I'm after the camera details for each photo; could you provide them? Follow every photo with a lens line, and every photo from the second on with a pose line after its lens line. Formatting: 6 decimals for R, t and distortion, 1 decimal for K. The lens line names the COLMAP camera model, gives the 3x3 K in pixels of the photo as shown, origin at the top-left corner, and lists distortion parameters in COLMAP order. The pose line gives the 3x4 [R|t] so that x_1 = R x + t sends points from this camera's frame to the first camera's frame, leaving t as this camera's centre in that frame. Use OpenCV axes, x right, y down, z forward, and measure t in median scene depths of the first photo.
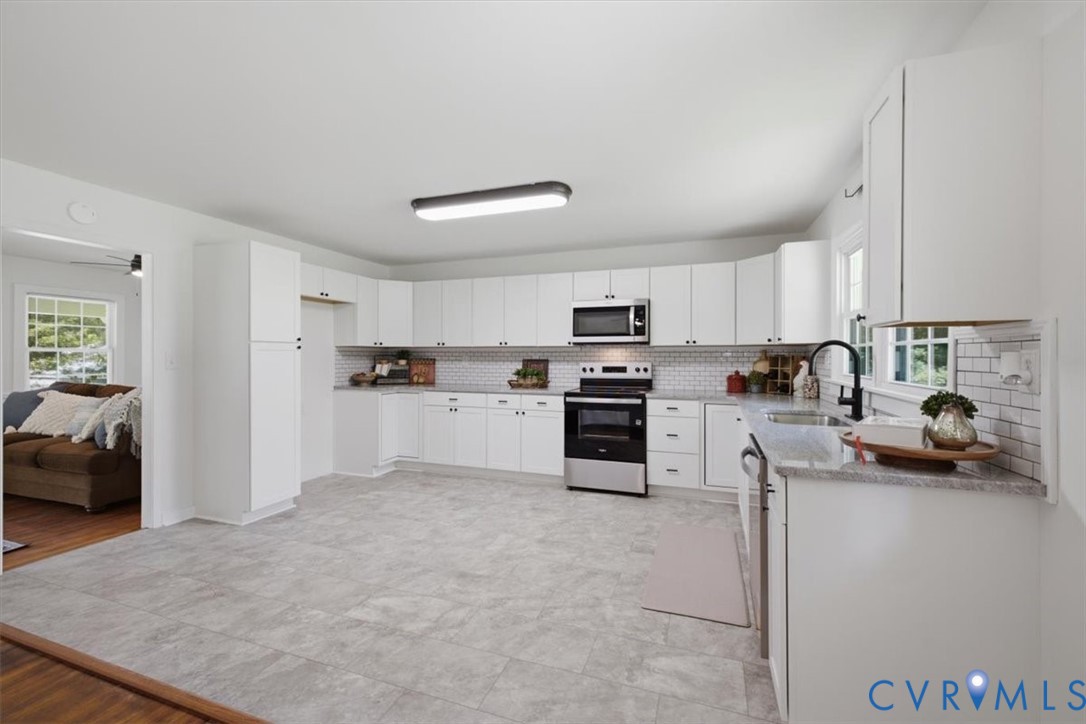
lens RADIAL K [[470.5, 0, 536.0], [0, 470.5, 358.6], [0, 0, 1]] dist [0.008804, -0.001625]
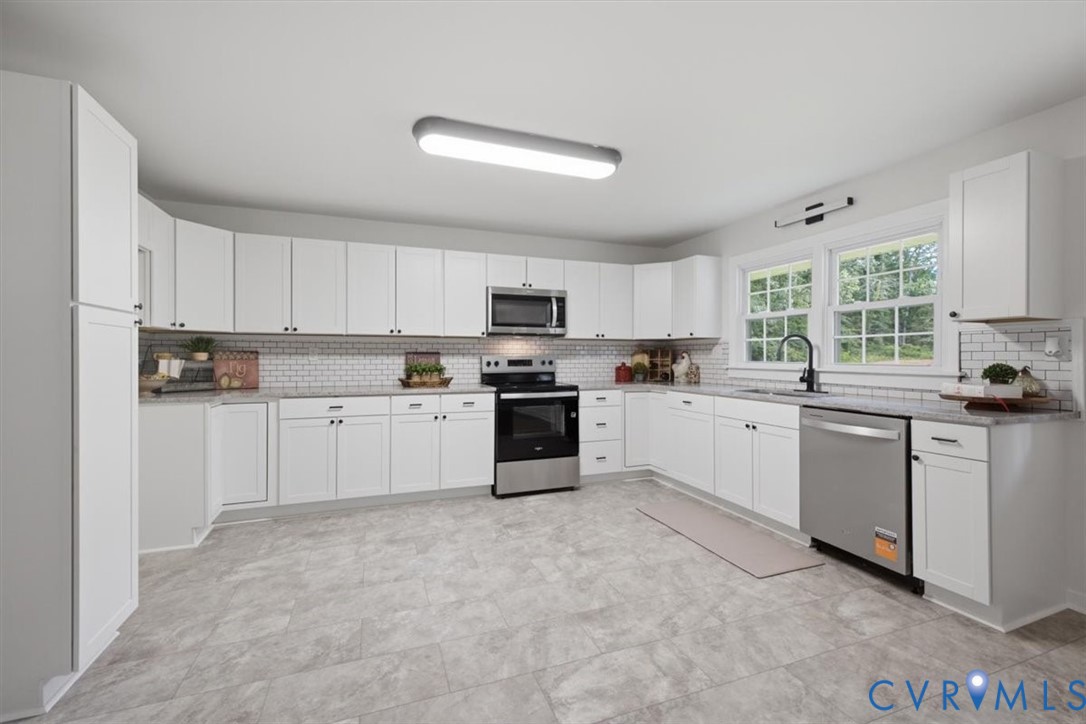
lens RADIAL K [[470.5, 0, 550.9], [0, 470.5, 359.6], [0, 0, 1]] dist [0.008804, -0.001625]
pose [[0.748035, -0.004517, 0.663644, -0.459990], [0.004326, 0.999989, 0.001930, 0.016738], [-0.663645, 0.001427, 0.748046, 0.283579]]
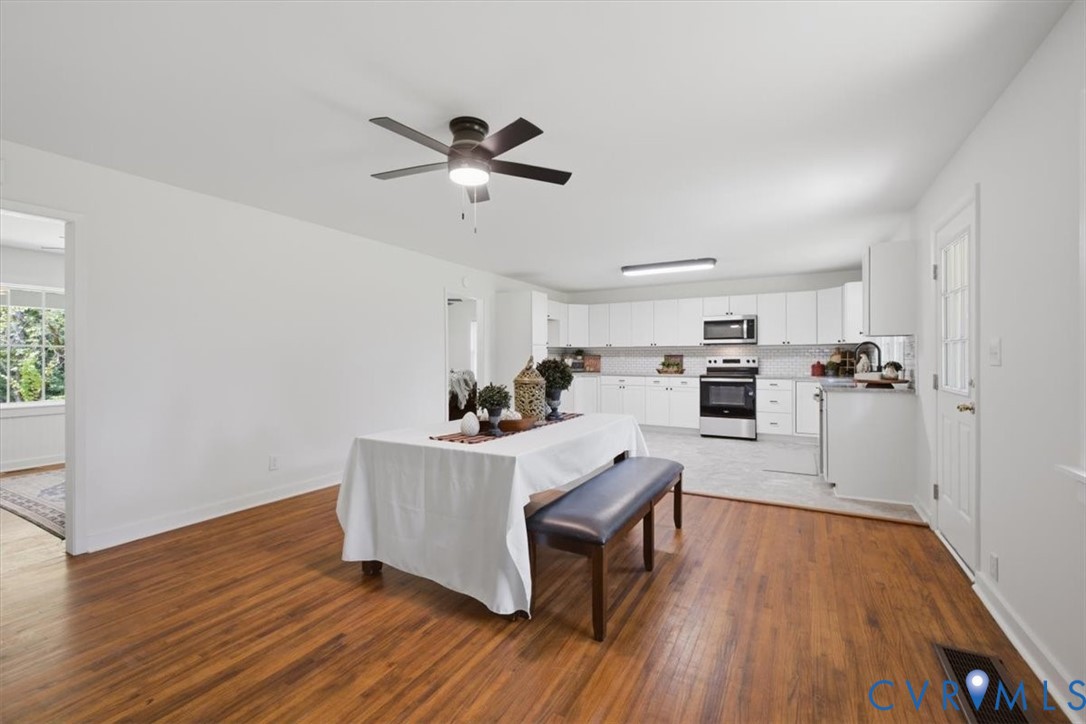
lens RADIAL K [[470.5, 0, 535.0], [0, 470.5, 358.8], [0, 0, 1]] dist [0.008804, -0.001625]
pose [[0.987262, -0.003567, -0.159064, -0.240759], [0.003386, 0.999993, -0.001412, 0.017322], [0.159068, 0.000856, 0.987267, -0.667039]]
